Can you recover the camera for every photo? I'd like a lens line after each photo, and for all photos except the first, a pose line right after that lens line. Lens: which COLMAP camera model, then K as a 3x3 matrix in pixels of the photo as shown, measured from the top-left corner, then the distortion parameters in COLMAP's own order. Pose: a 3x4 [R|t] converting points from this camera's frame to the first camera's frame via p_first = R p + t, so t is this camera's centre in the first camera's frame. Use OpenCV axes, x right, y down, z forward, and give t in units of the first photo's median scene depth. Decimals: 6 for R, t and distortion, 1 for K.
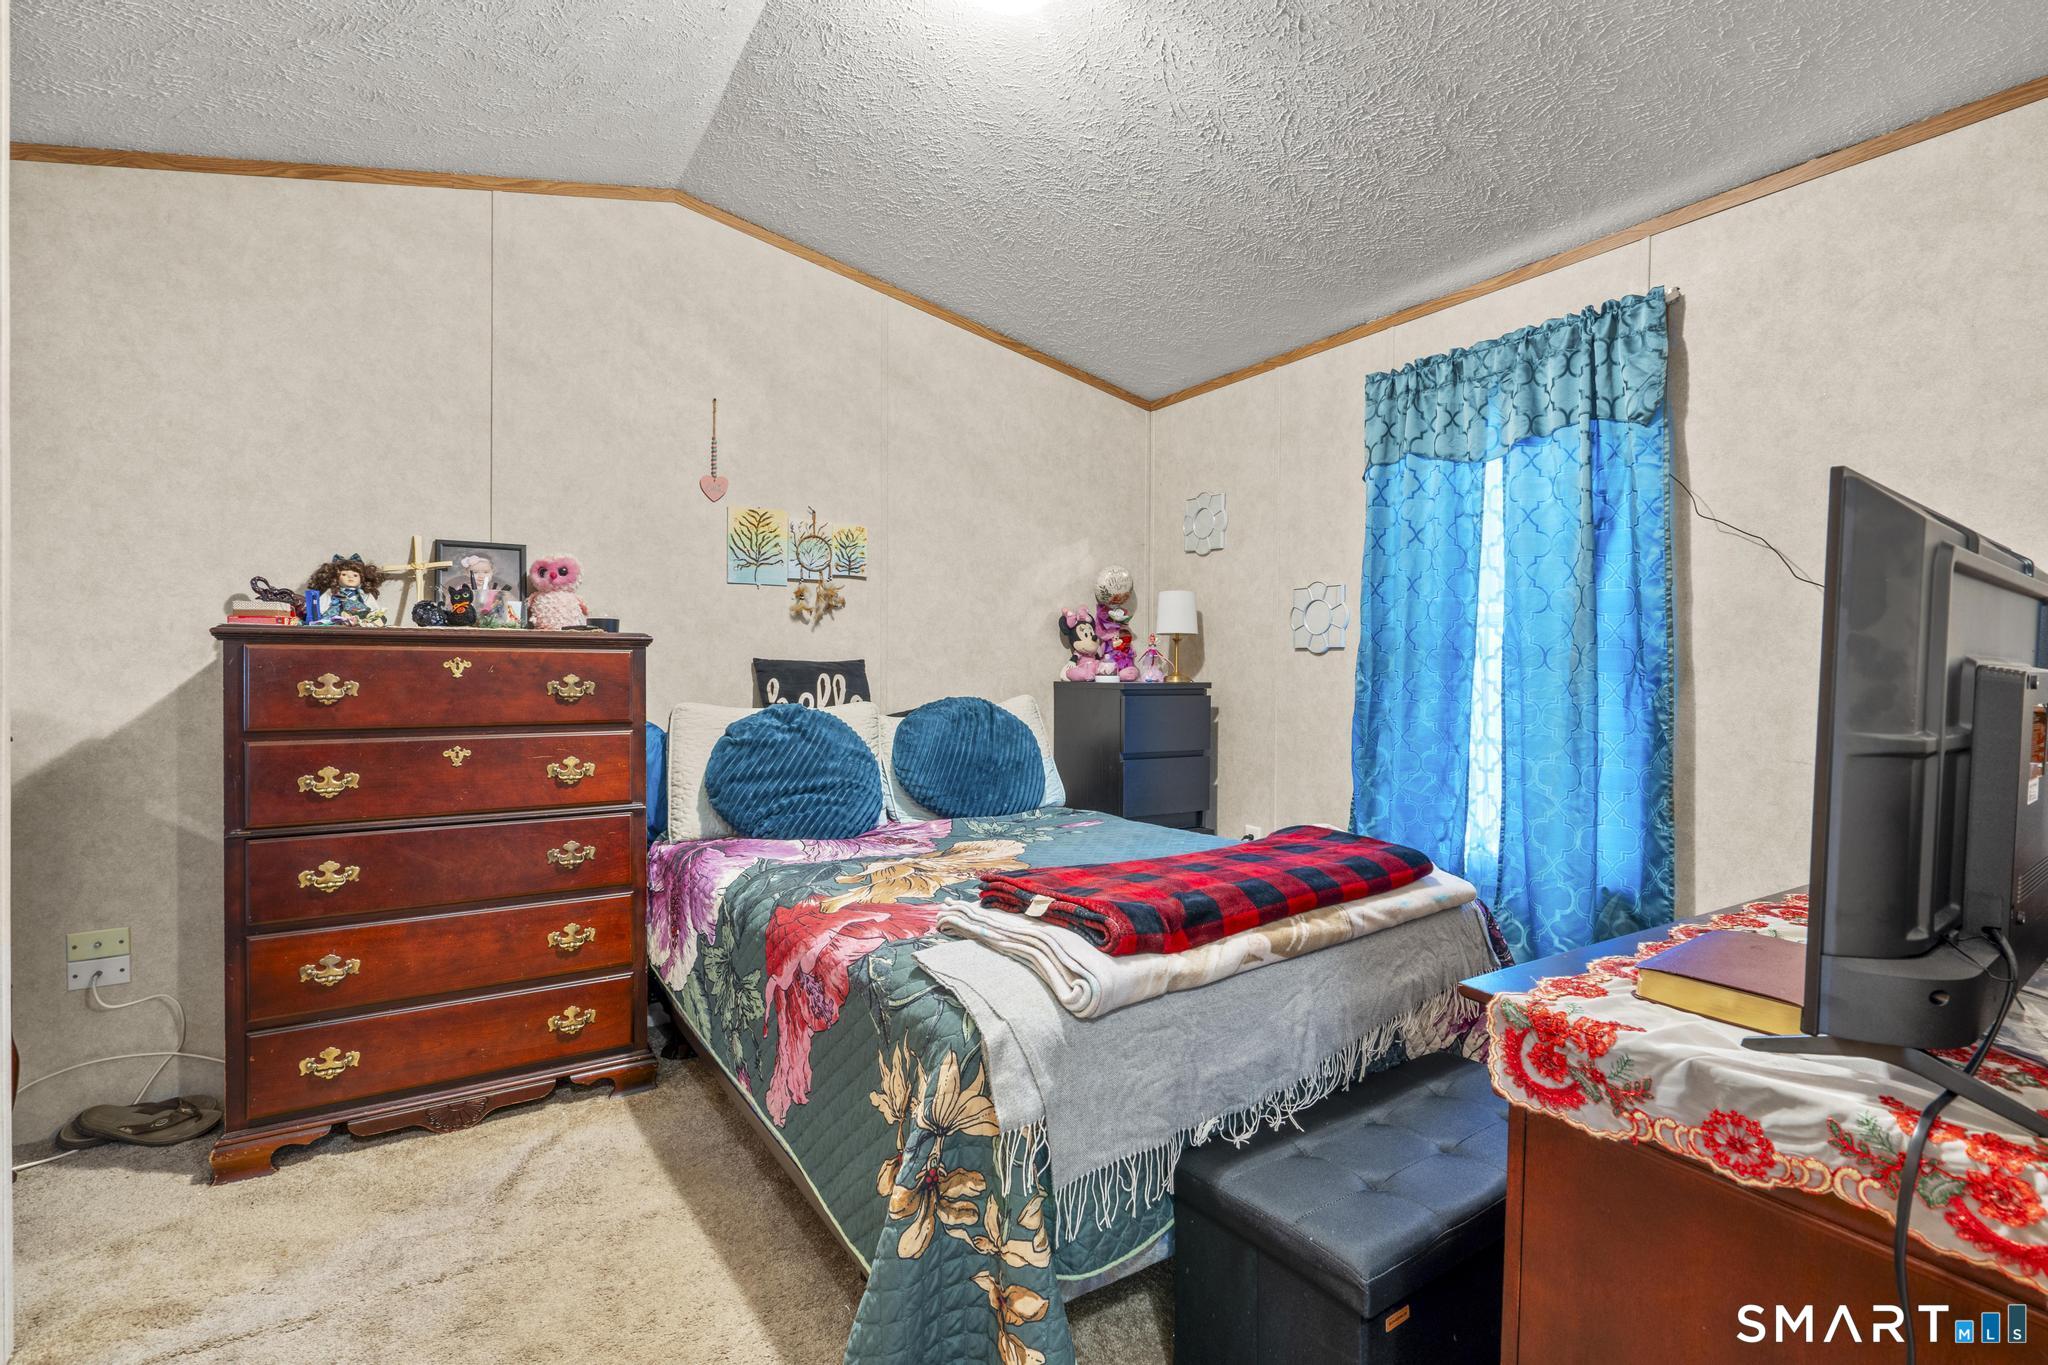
lens RADIAL K [[936.1, 0, 1024.2], [0, 936.1, 676.7], [0, 0, 1]] dist [-0.001090, 0.001670]
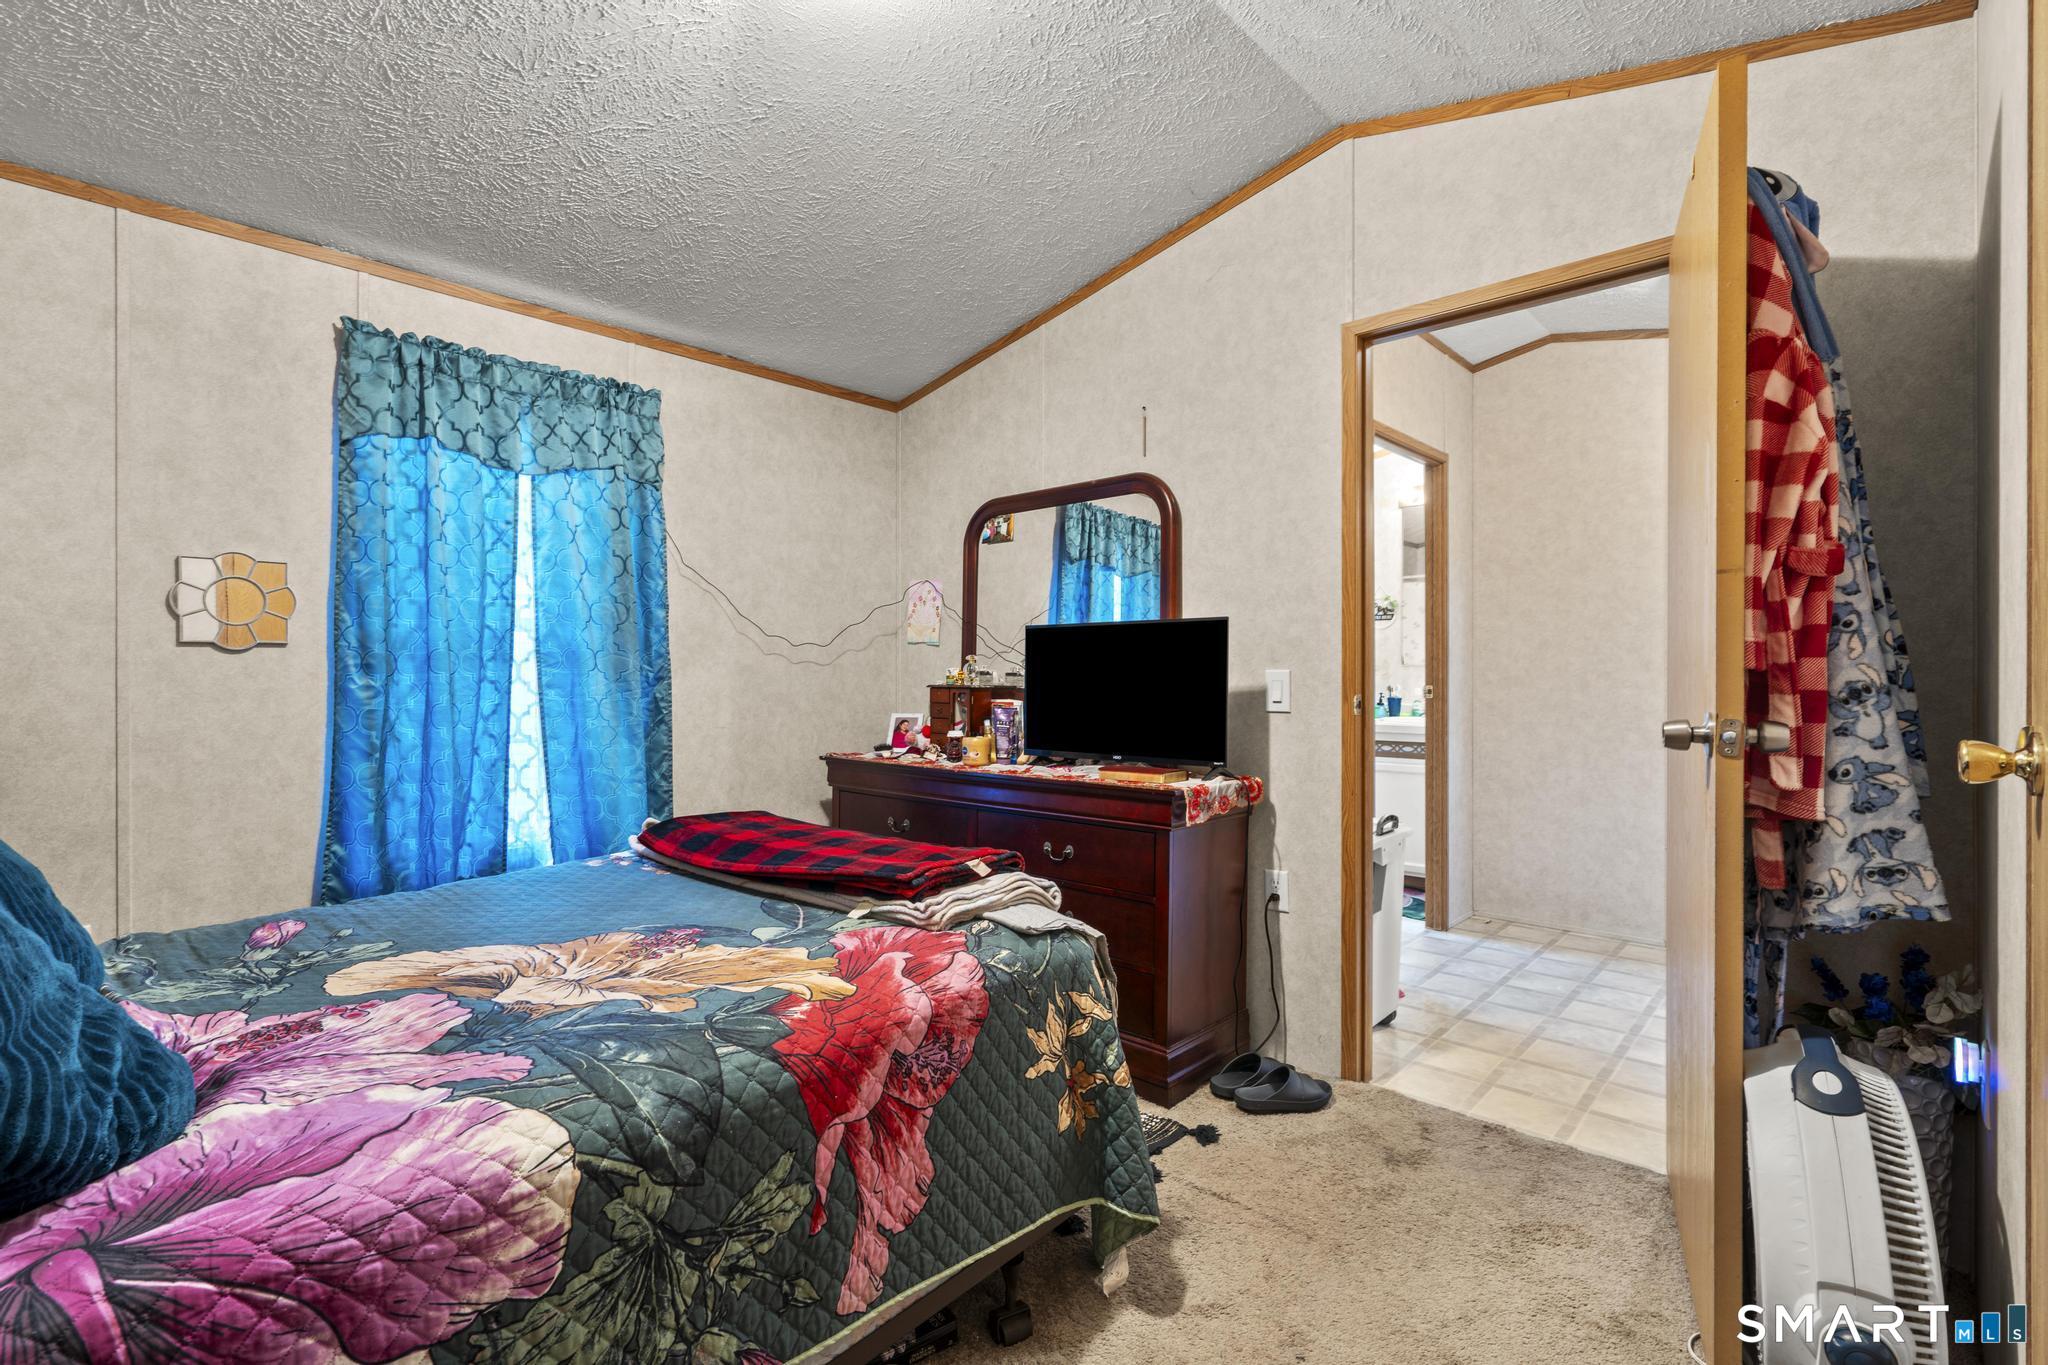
lens RADIAL K [[936.1, 0, 1024.2], [0, 936.1, 676.7], [0, 0, 1]] dist [-0.001090, 0.001670]
pose [[-0.262214, -0.011665, 0.964939, -1.208667], [0.008838, 0.999856, 0.014489, -0.020844], [-0.964969, 0.012327, -0.262073, 1.304615]]
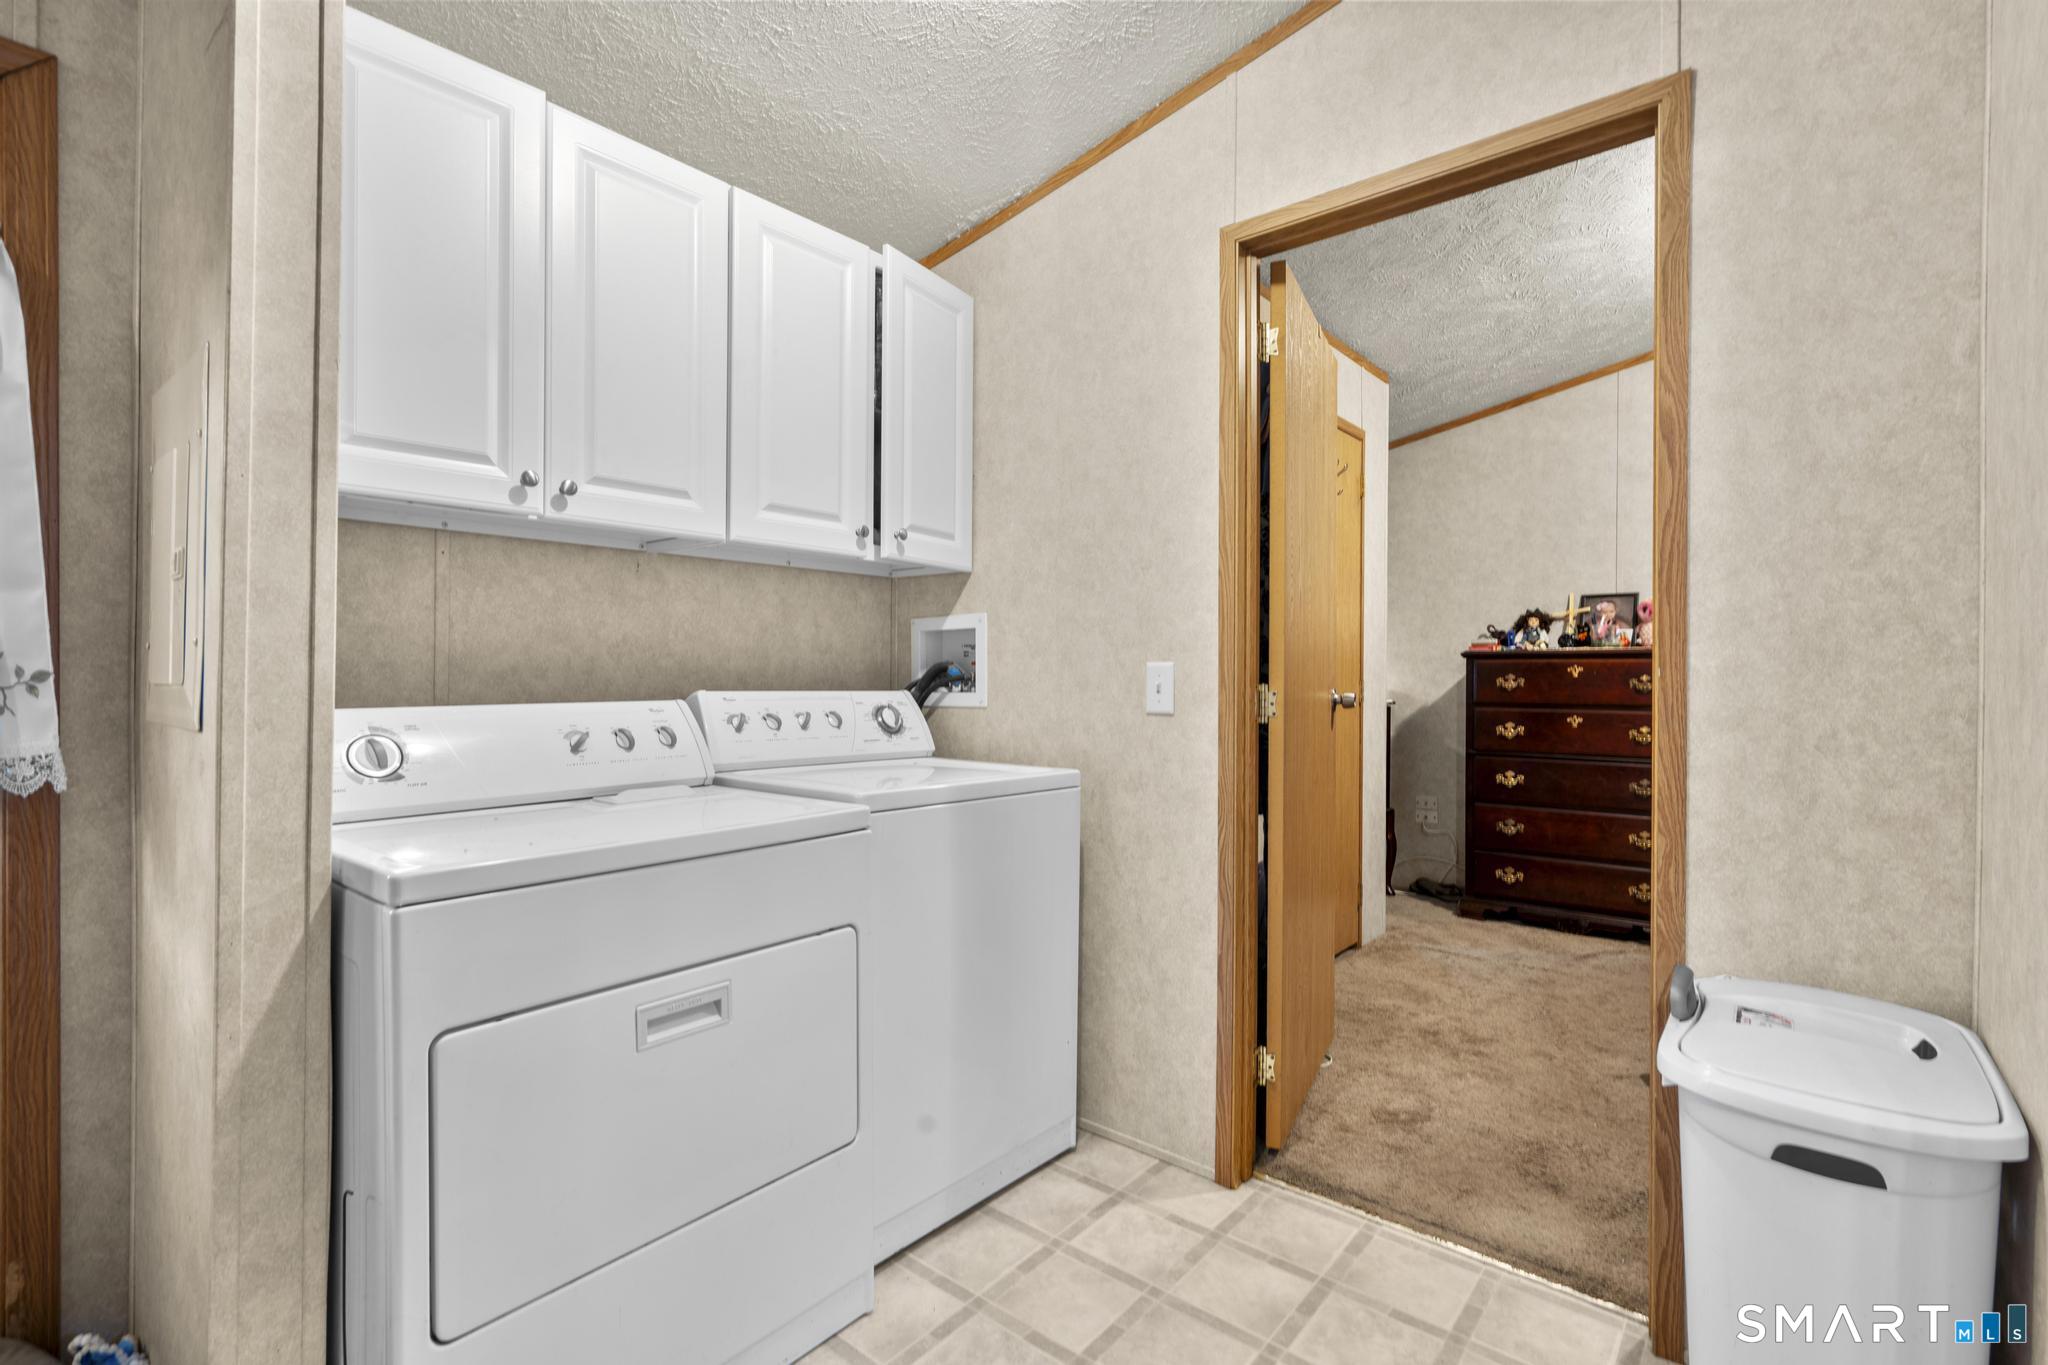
lens RADIAL K [[928.0, 0, 1021.4], [0, 928.0, 674.6], [0, 0, 1]] dist [0.001720, 0.001337]
pose [[0.313802, -0.005242, -0.949474, 0.692970], [-0.011039, 0.999897, -0.009168, 0.023136], [0.949424, 0.013358, 0.313712, -0.512112]]
